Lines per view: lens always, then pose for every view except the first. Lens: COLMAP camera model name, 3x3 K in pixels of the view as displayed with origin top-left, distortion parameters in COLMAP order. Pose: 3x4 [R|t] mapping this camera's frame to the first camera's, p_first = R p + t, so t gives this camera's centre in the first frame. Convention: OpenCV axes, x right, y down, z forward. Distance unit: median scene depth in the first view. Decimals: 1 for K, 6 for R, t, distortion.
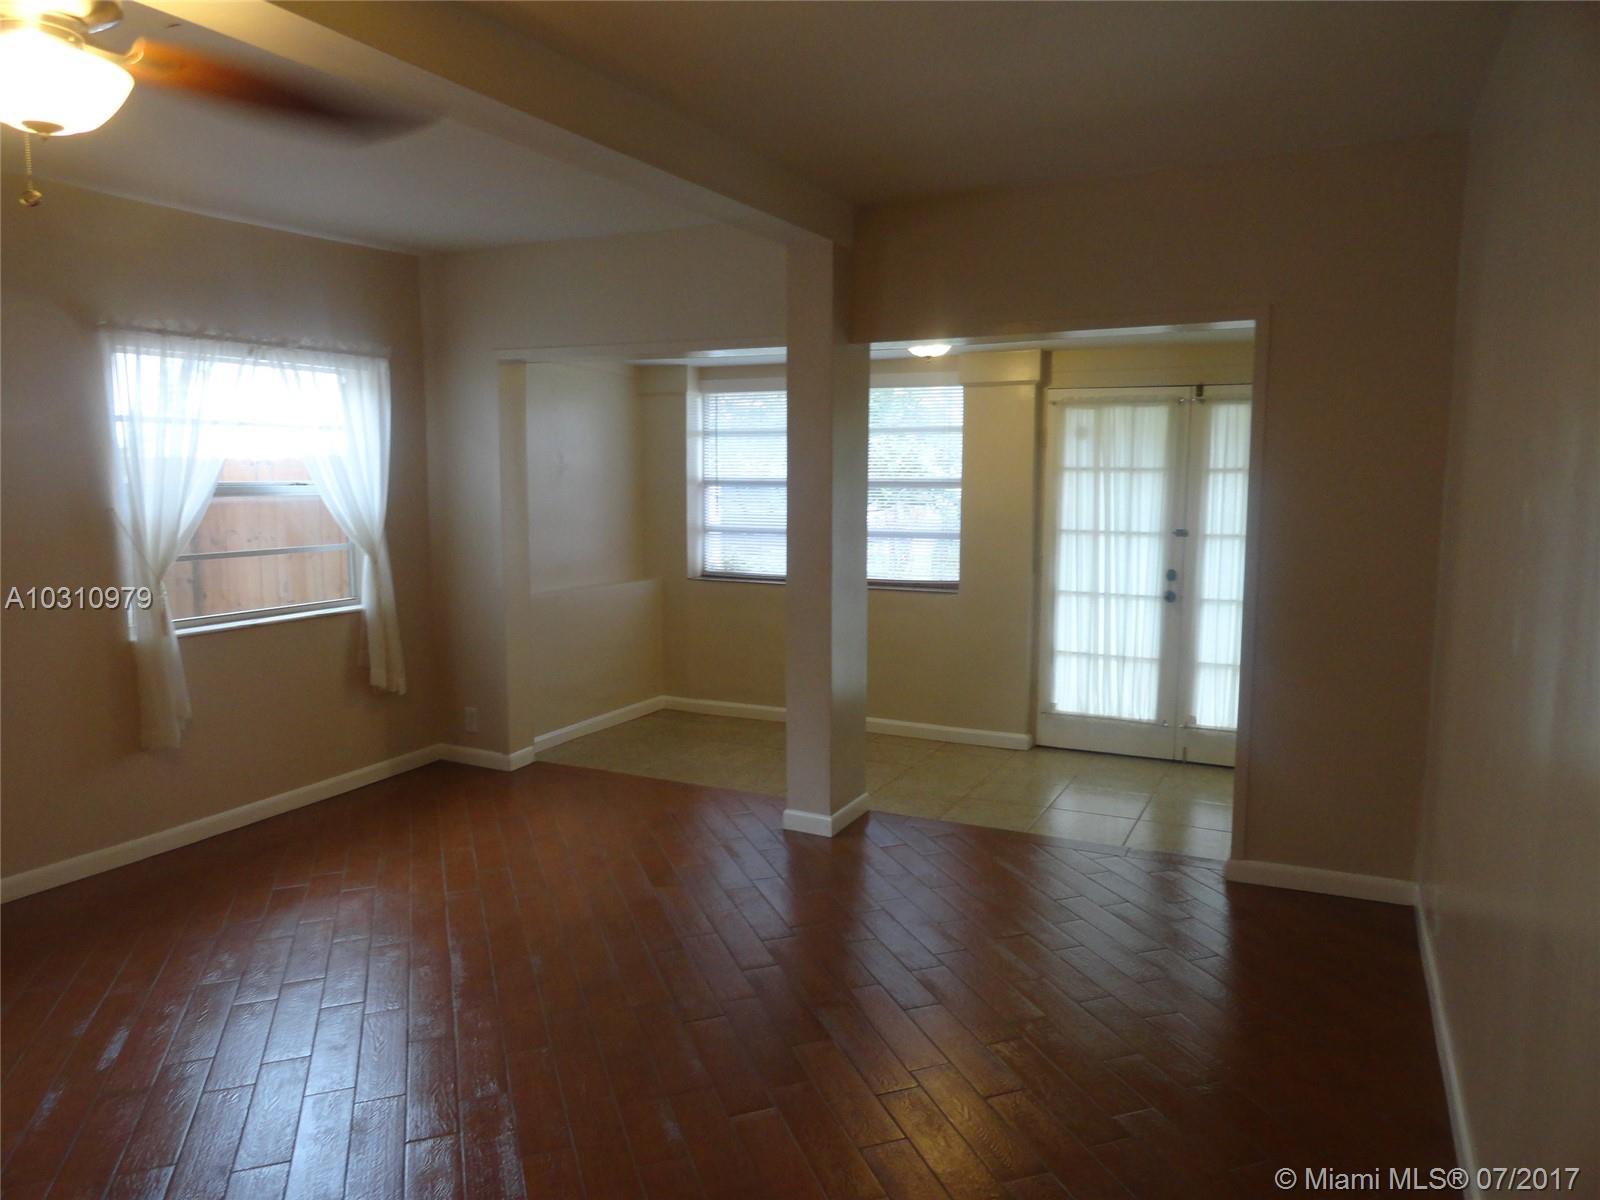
lens RADIAL K [[1101.5, 0, 808.5], [0, 1101.5, 600.5], [0, 0, 1]] dist [-0.002051, 0.011002]
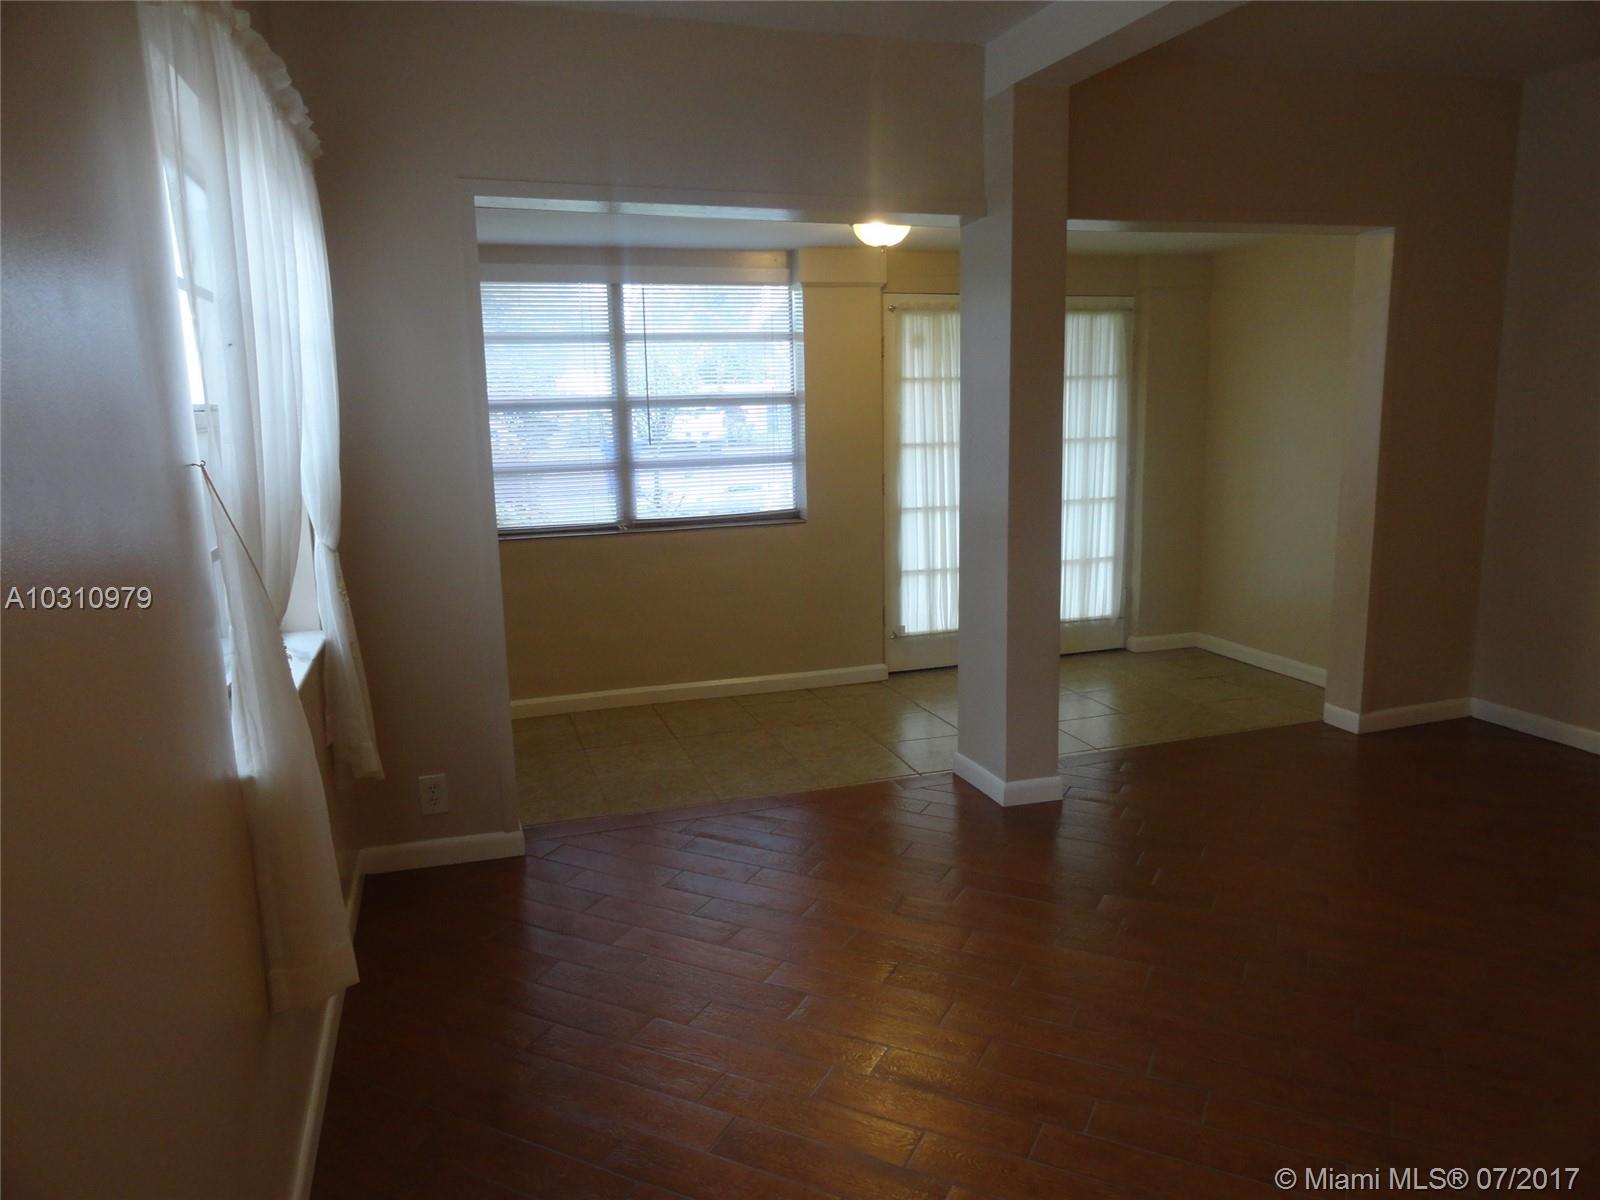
lens RADIAL K [[1101.5, 0, 807.2], [0, 1101.5, 588.6], [0, 0, 1]] dist [-0.002051, 0.011002]
pose [[0.720805, -0.137548, 0.679353, -0.519099], [0.105128, 0.990468, 0.088997, -0.035547], [-0.685119, 0.007270, 0.728395, 0.380150]]
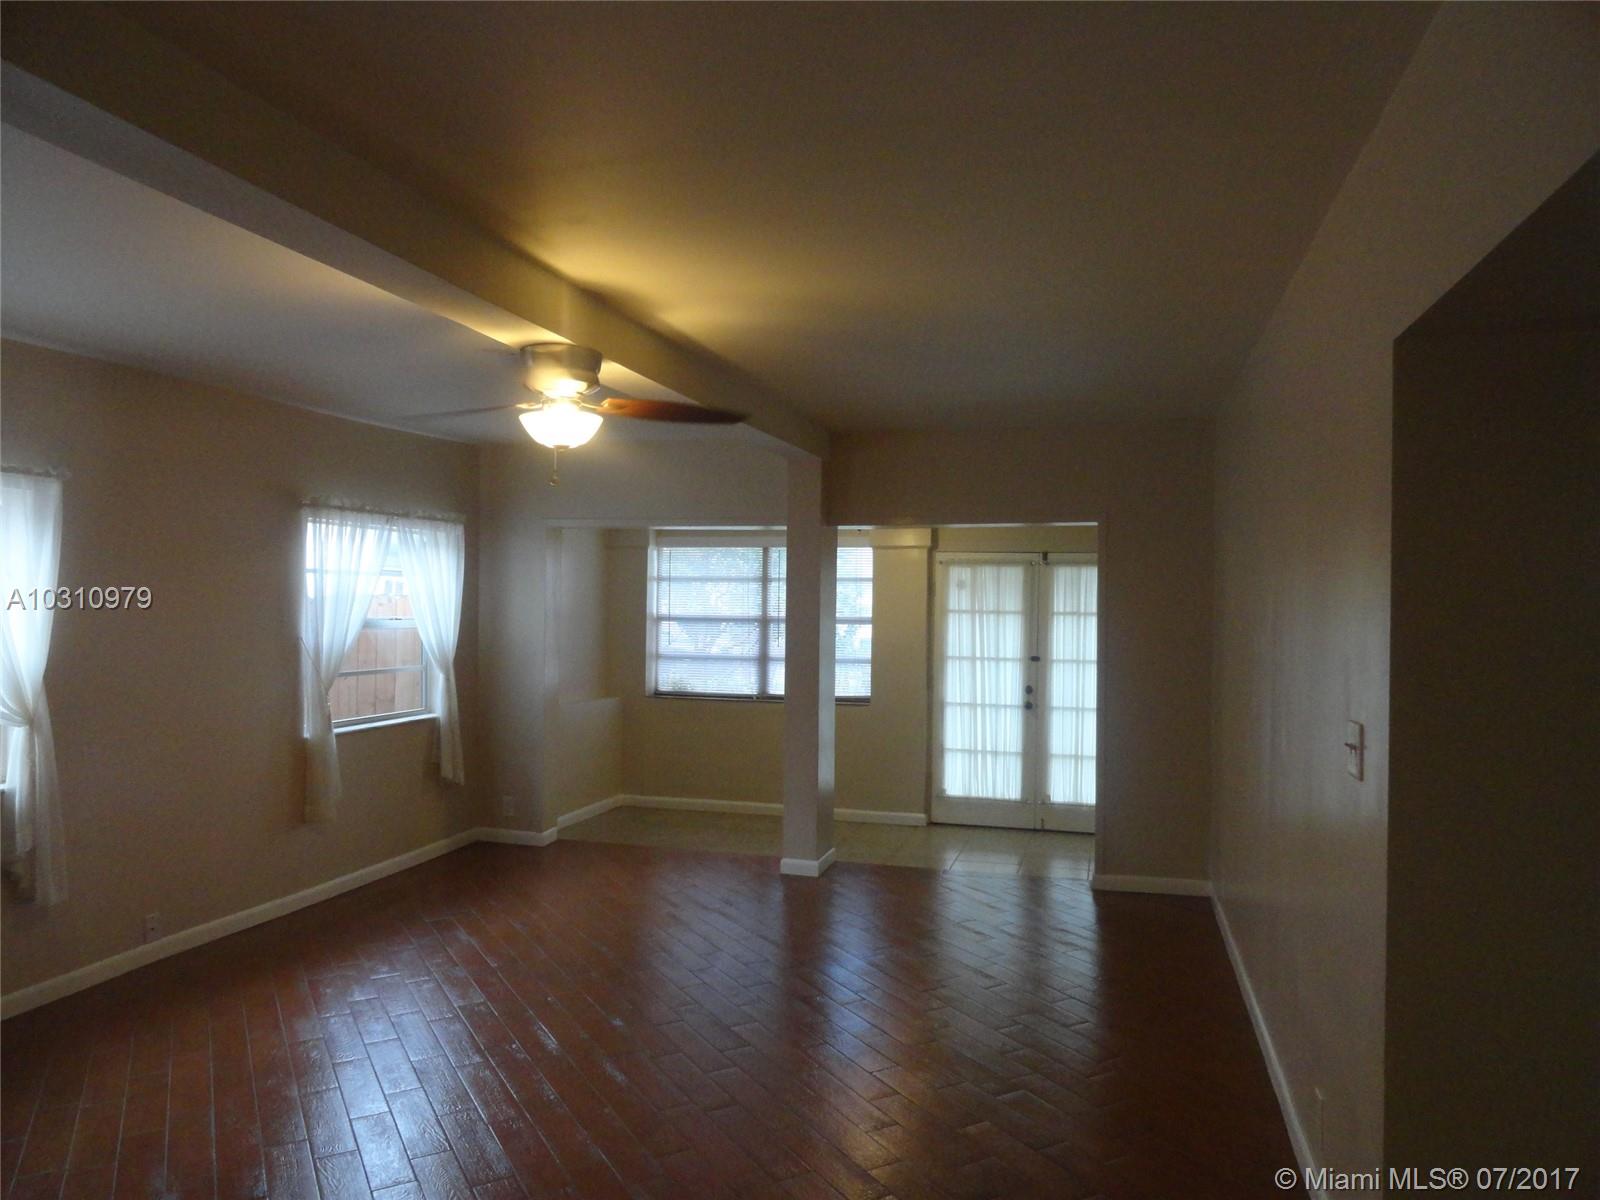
lens RADIAL K [[1101.5, 0, 814.4], [0, 1101.5, 601.3], [0, 0, 1]] dist [-0.002051, 0.011002]
pose [[0.983456, 0.010537, 0.180841, -0.179153], [0.011091, 0.992931, -0.118172, 0.026352], [-0.180808, 0.118223, 0.976387, -0.293297]]
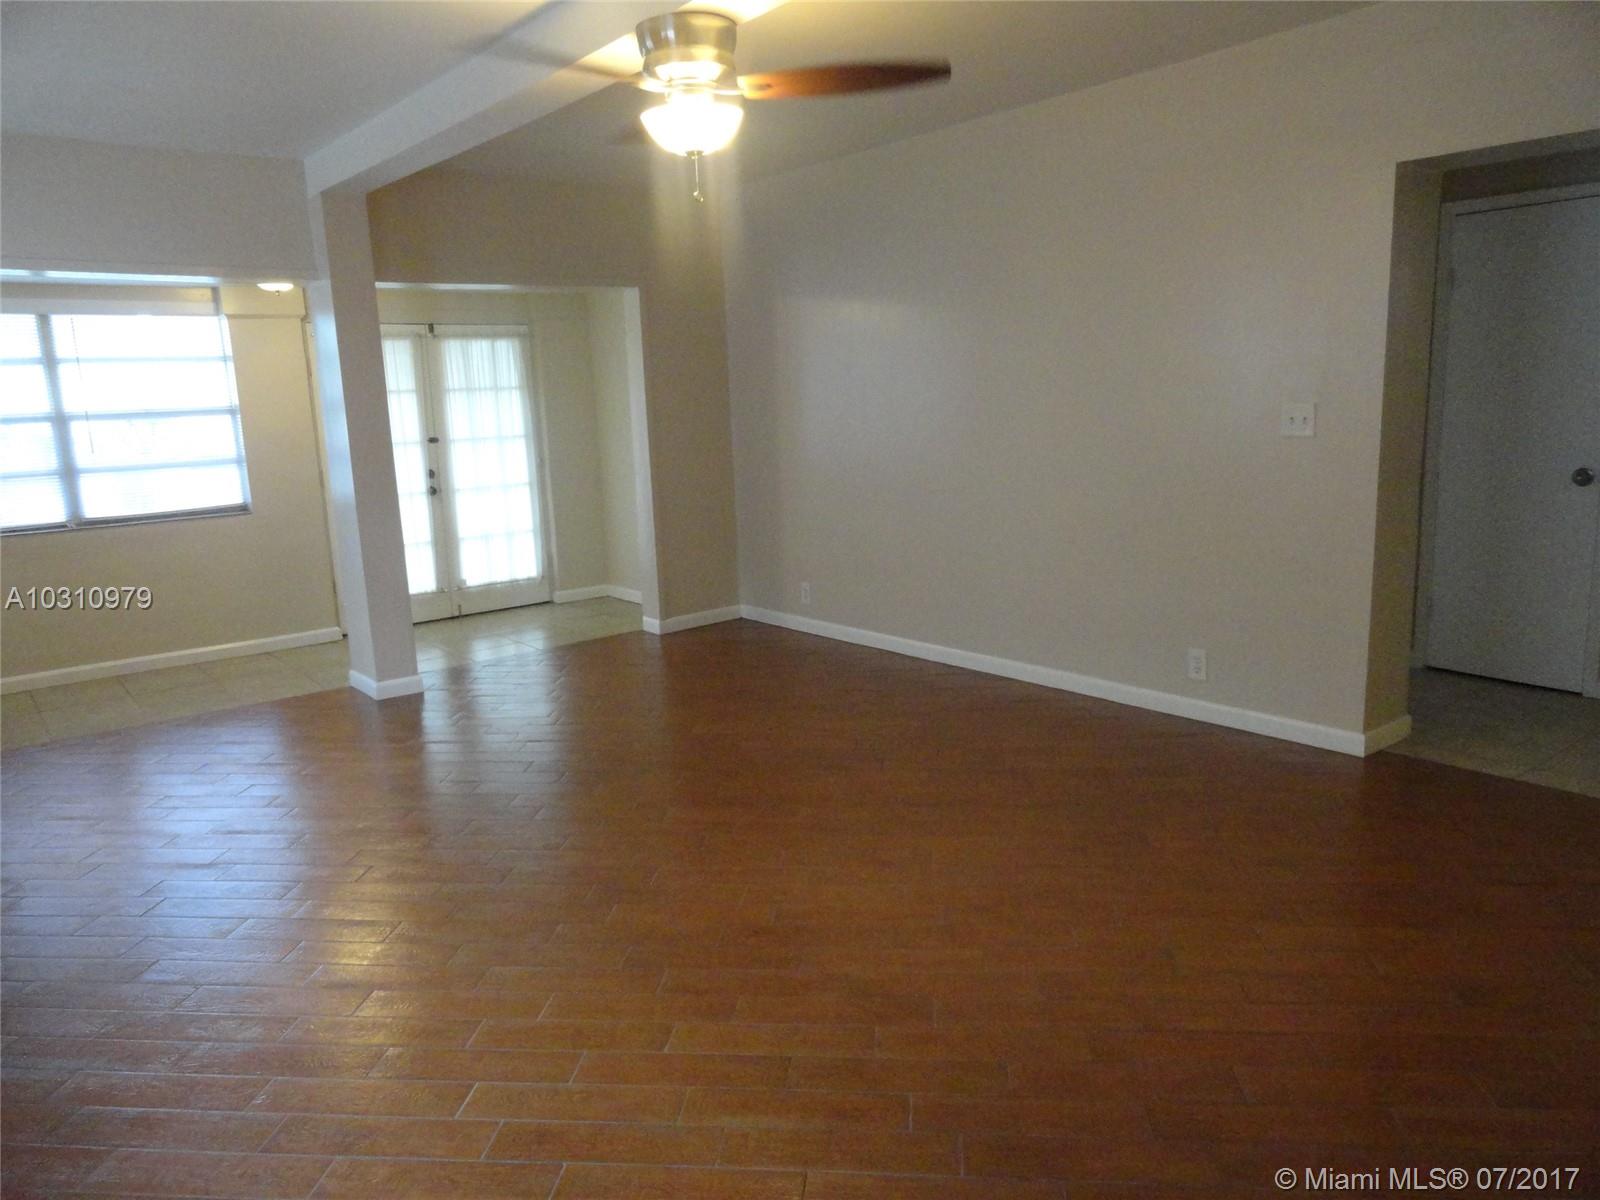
lens RADIAL K [[1101.5, 0, 789.6], [0, 1101.5, 596.6], [0, 0, 1]] dist [-0.002051, 0.011002]
pose [[0.438904, -0.187808, 0.878687, -0.644788], [0.145274, 0.979878, 0.136872, 0.002152], [-0.886712, 0.067577, 0.457356, 0.055860]]
